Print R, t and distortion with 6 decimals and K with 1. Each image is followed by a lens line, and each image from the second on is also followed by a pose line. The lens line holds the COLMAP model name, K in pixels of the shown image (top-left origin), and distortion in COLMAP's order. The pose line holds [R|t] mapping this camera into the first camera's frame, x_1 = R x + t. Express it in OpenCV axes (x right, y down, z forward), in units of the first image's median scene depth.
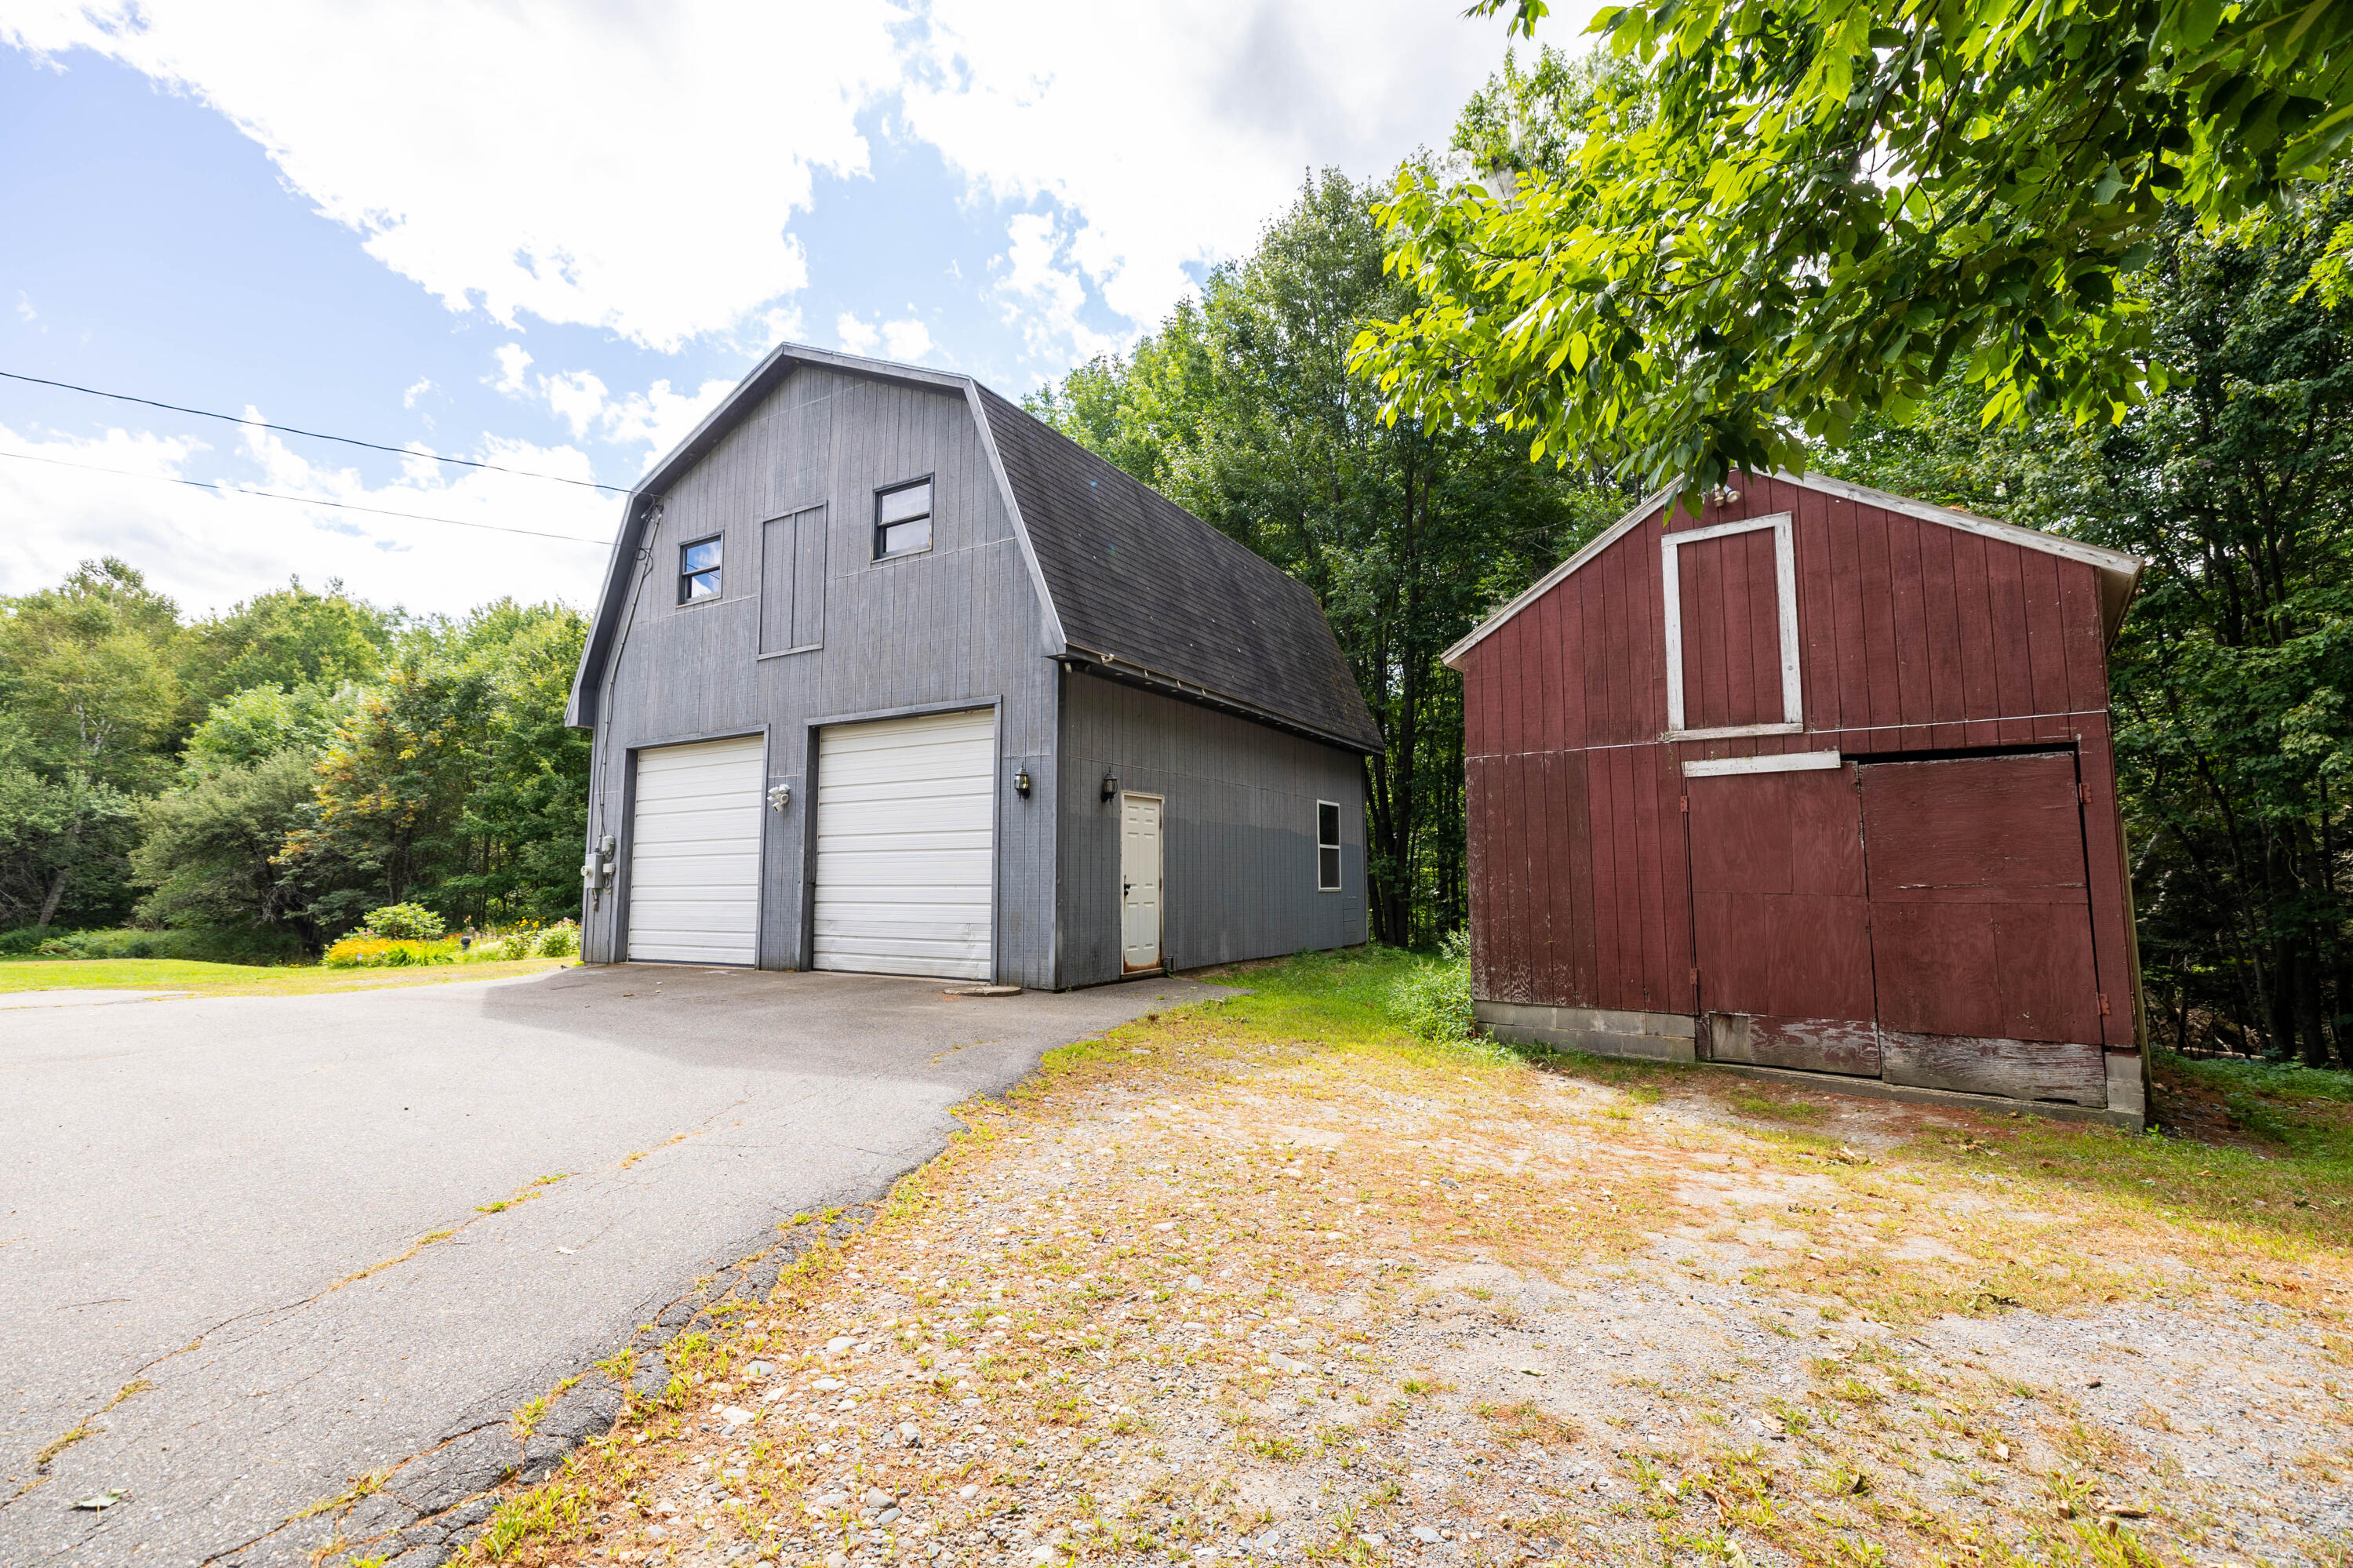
lens RADIAL K [[1013.6, 0, 1179.8], [0, 1013.6, 780.7], [0, 0, 1]] dist [0.002323, 0.000759]
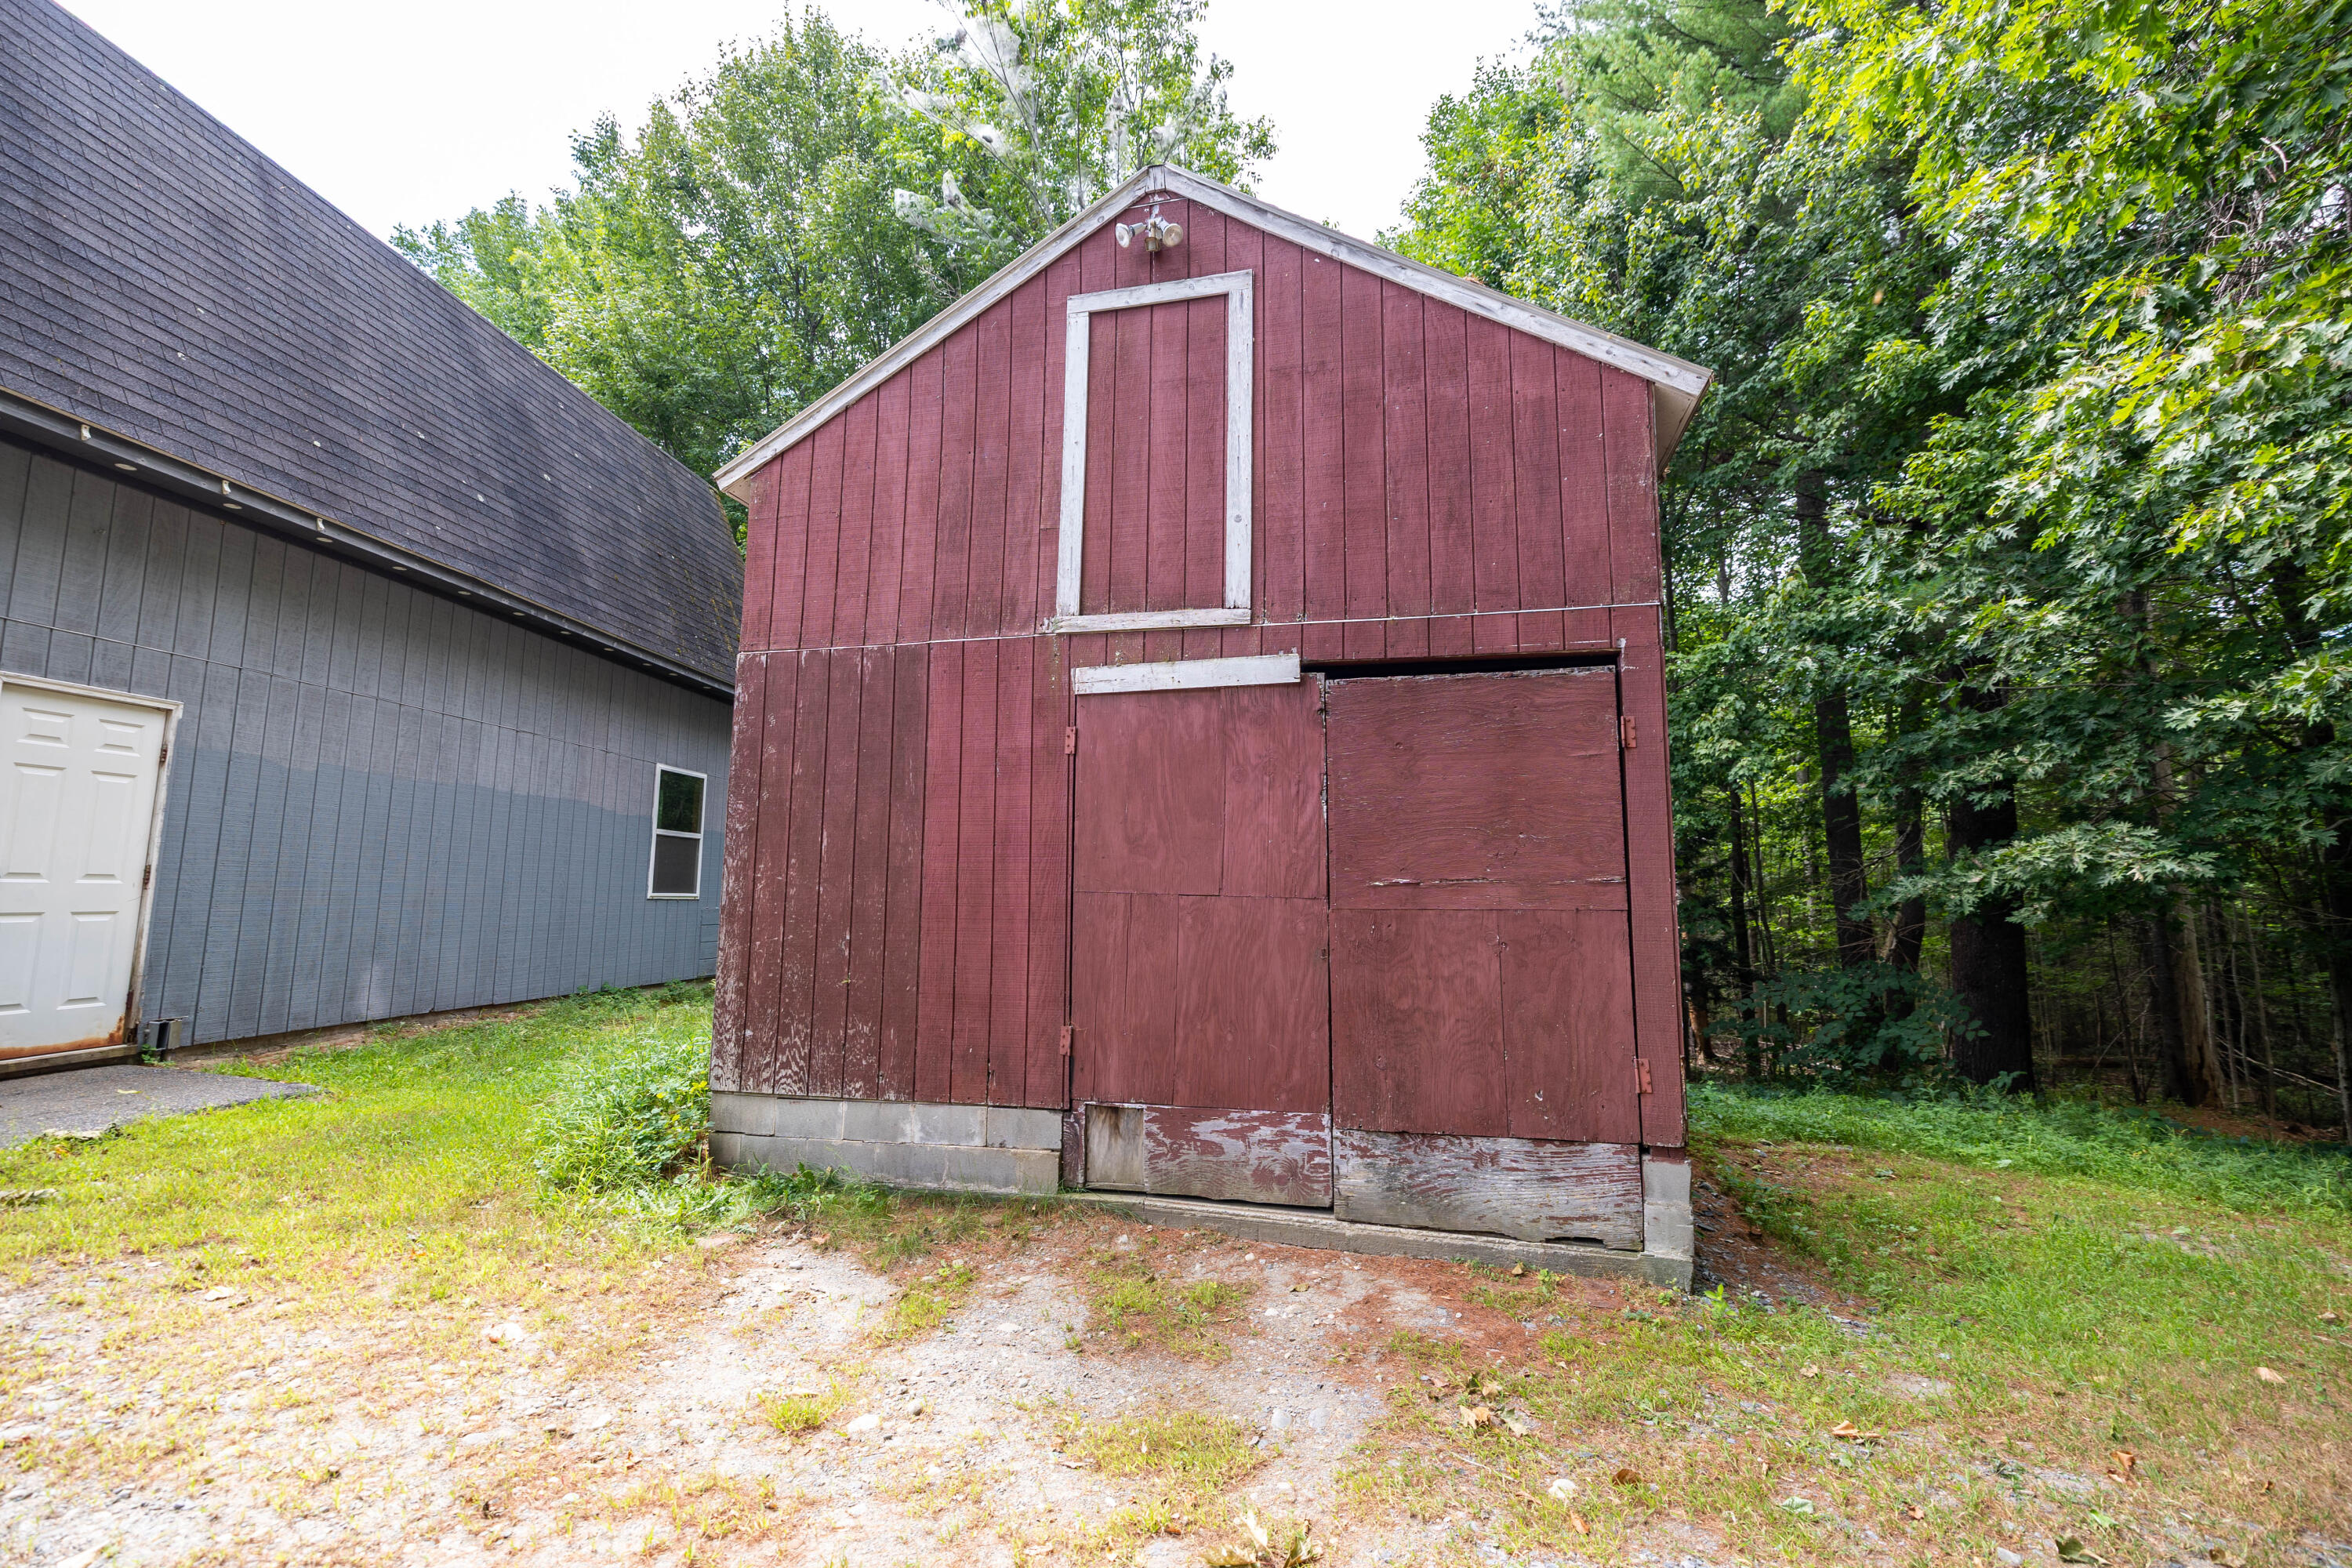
lens RADIAL K [[1013.1, 0, 1177.3], [0, 1013.1, 780.9], [0, 0, 1]] dist [0.002323, 0.000759]
pose [[0.903104, 0.057603, 0.425541, 0.322413], [-0.050808, 0.998335, -0.027310, 0.061683], [-0.426405, 0.003042, 0.904527, 0.472237]]
